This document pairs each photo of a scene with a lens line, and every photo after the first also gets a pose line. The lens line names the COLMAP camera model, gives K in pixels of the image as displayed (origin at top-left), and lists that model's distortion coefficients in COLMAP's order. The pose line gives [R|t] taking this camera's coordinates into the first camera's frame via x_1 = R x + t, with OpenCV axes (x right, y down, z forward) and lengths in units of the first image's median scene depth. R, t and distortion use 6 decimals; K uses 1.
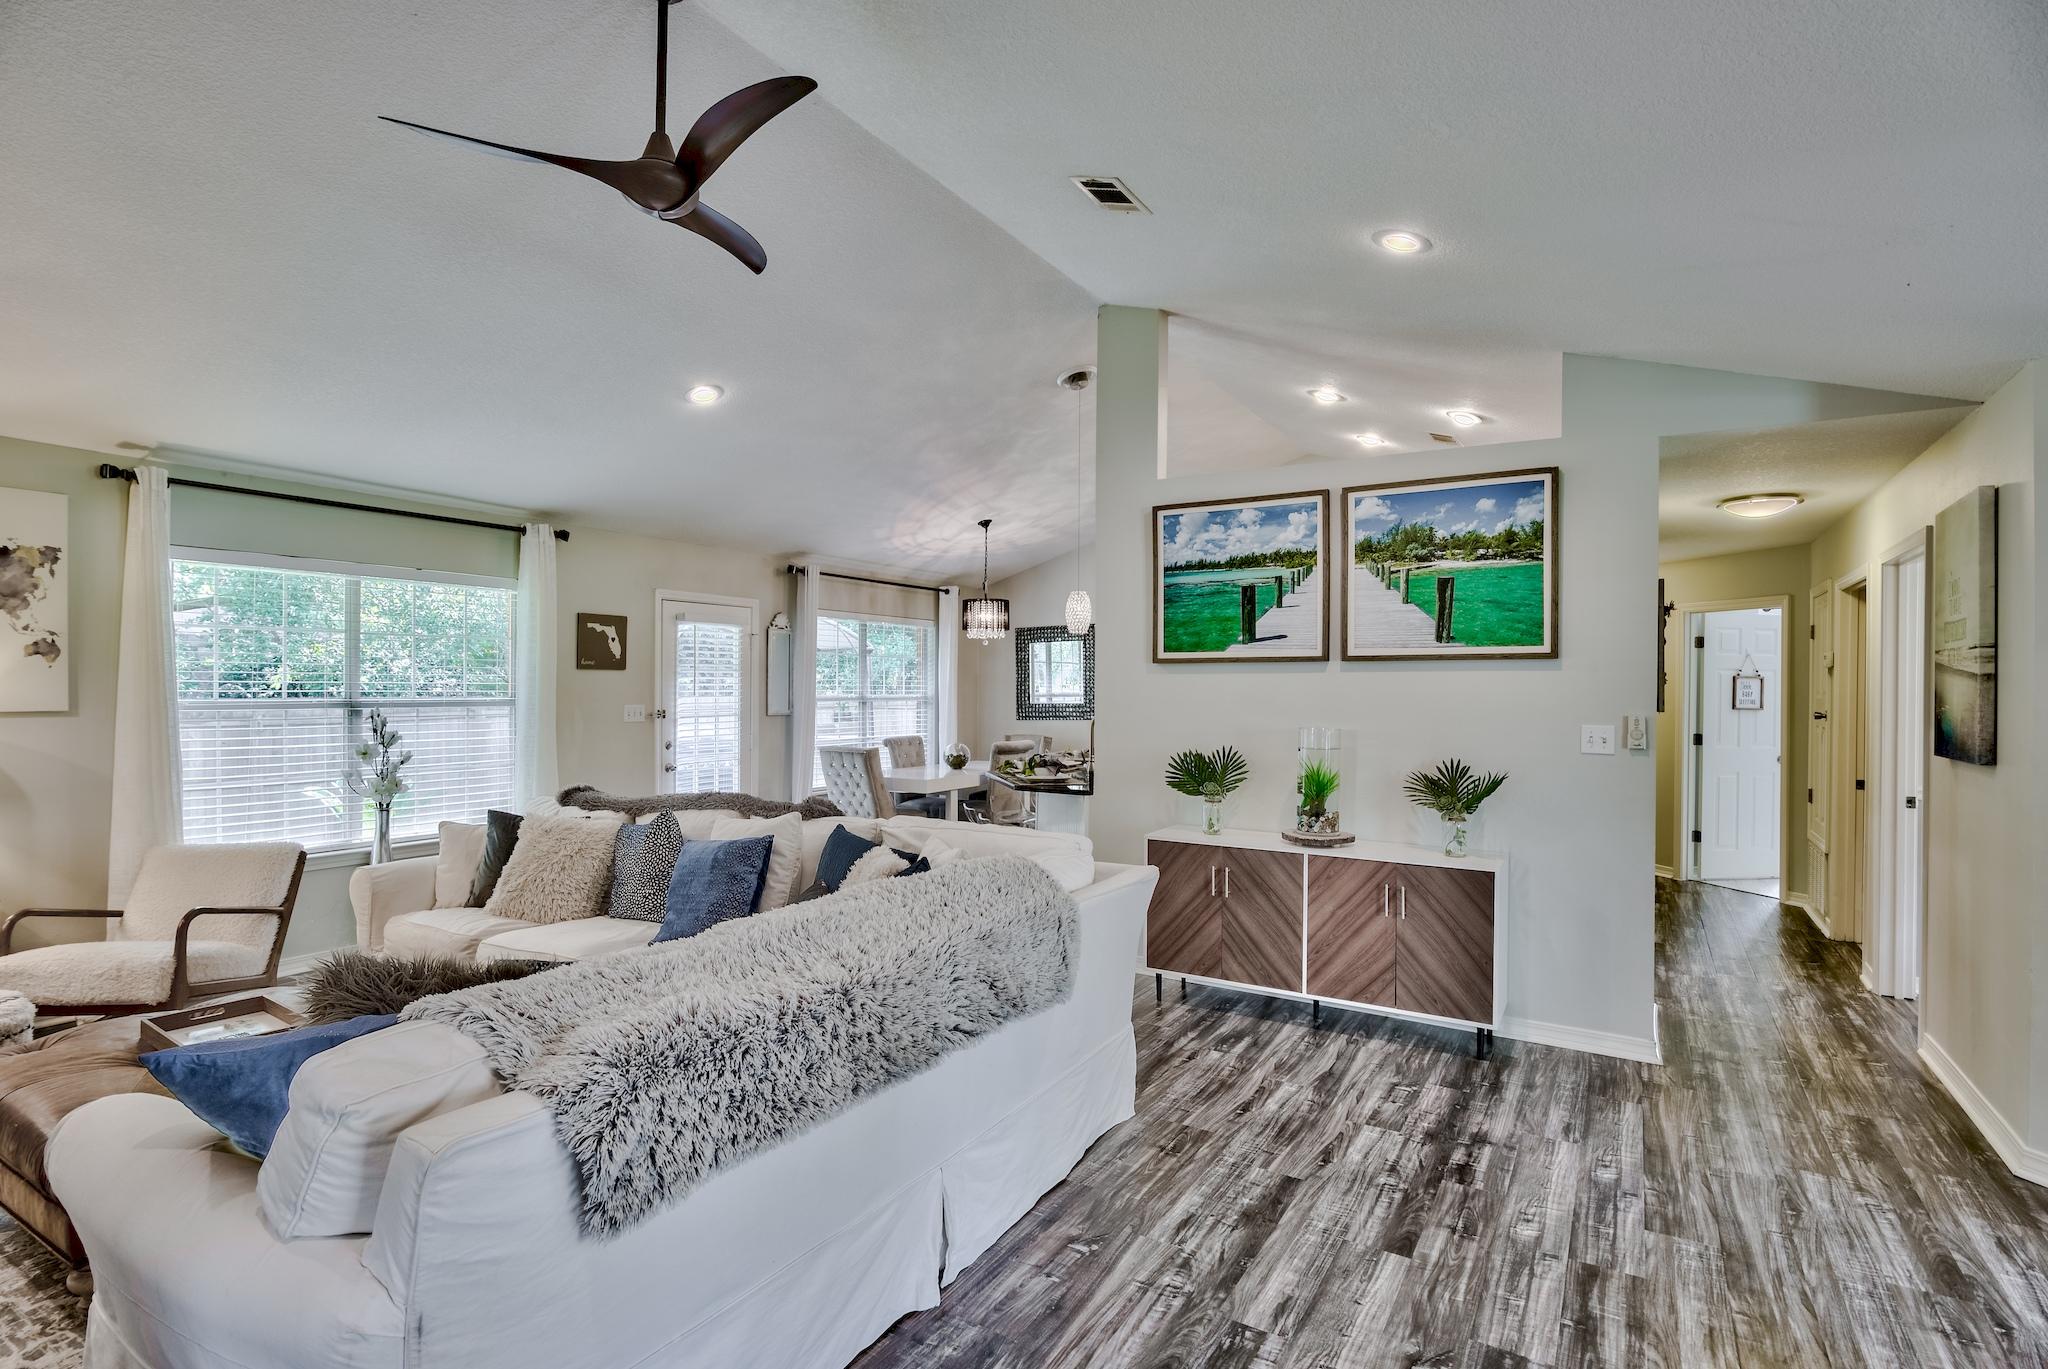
lens RADIAL K [[1004.5, 0, 1018.6], [0, 1004.5, 688.9], [0, 0, 1]] dist [-0.001706, 0.000401]
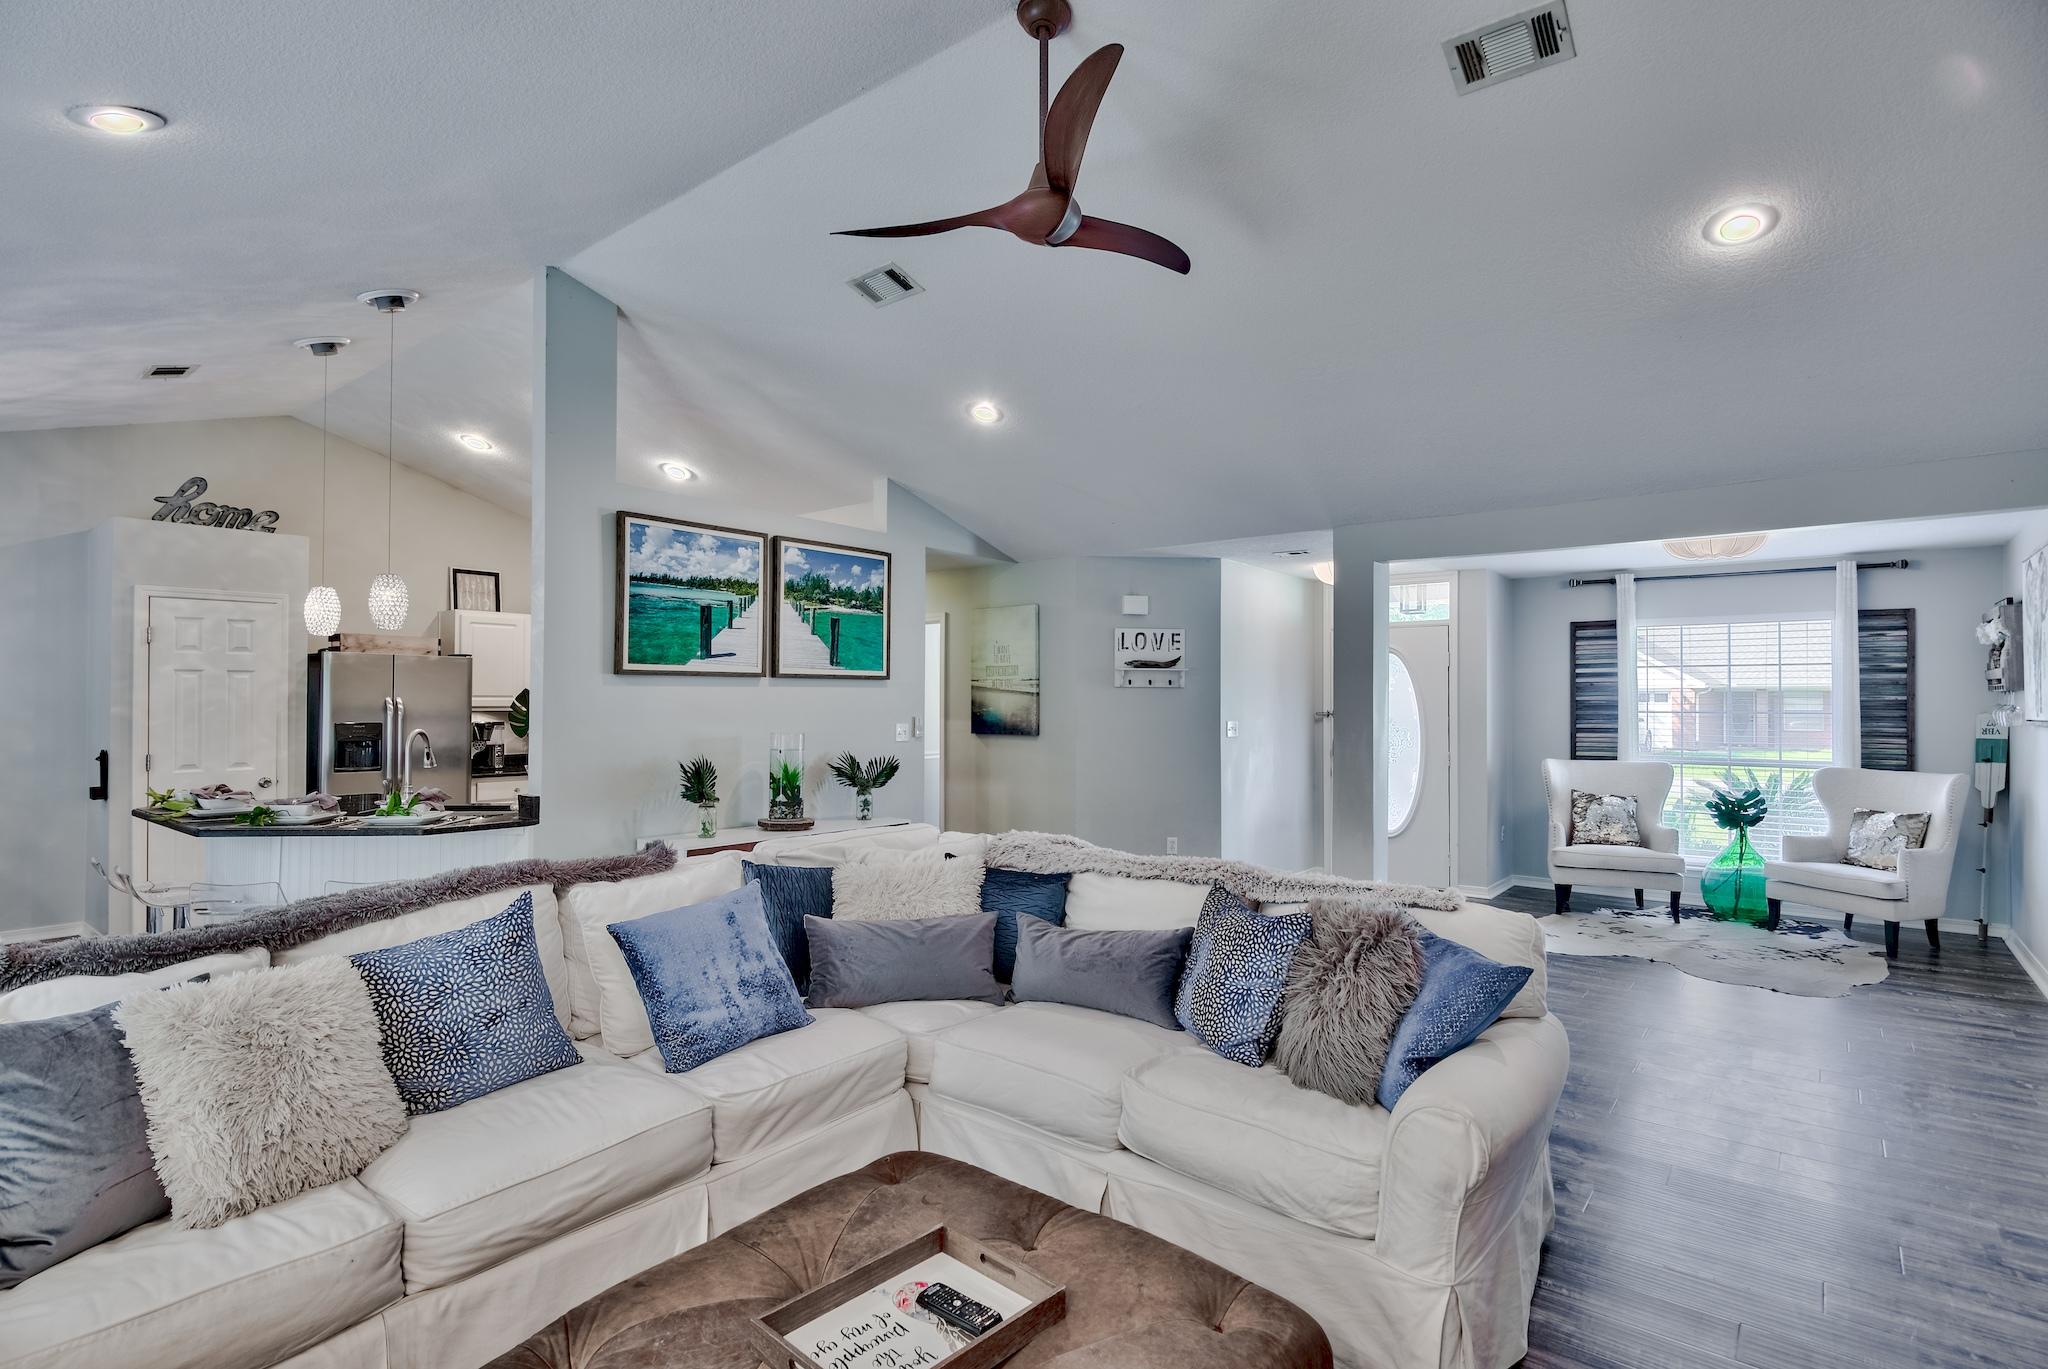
lens RADIAL K [[1004.5, 0, 1033.1], [0, 1004.5, 683.9], [0, 0, 1]] dist [-0.001706, 0.000401]
pose [[0.128851, 0.013009, 0.991579, -0.818524], [0.000692, 0.999913, -0.013209, -0.004048], [-0.991664, 0.002388, 0.128831, 0.524282]]
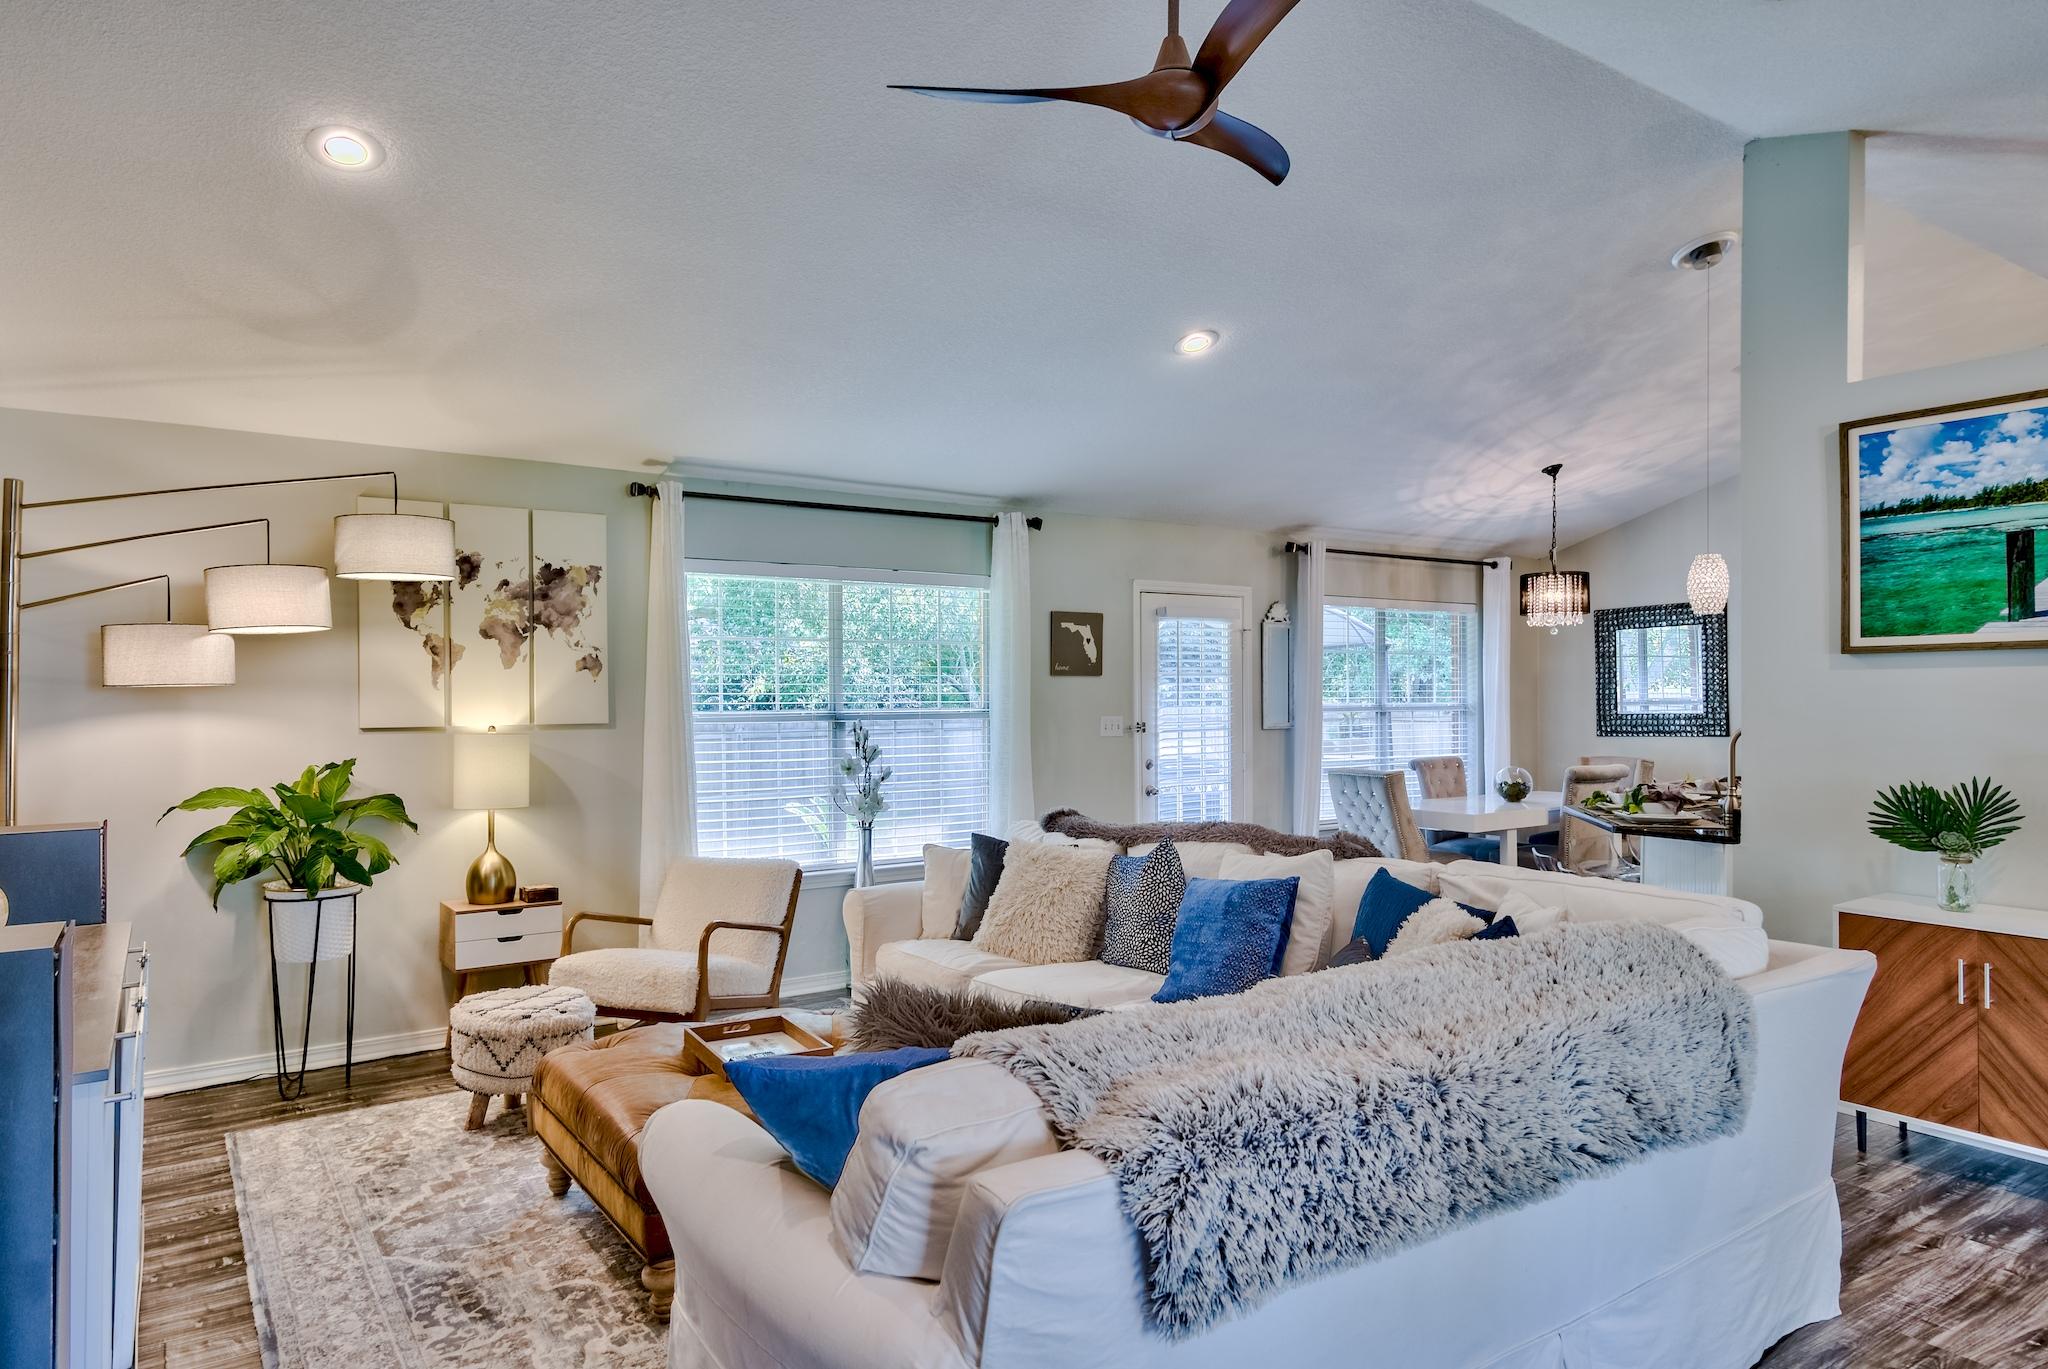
lens RADIAL K [[1255.3, 0, 1014.2], [0, 1255.3, 698.0], [0, 0, 1]] dist [0.016598, 0.001149]
pose [[0.912721, -0.008076, -0.408503, -0.030555], [0.008623, 0.999963, -0.000503, 0.000001], [0.408492, -0.003063, 0.912757, -0.013295]]
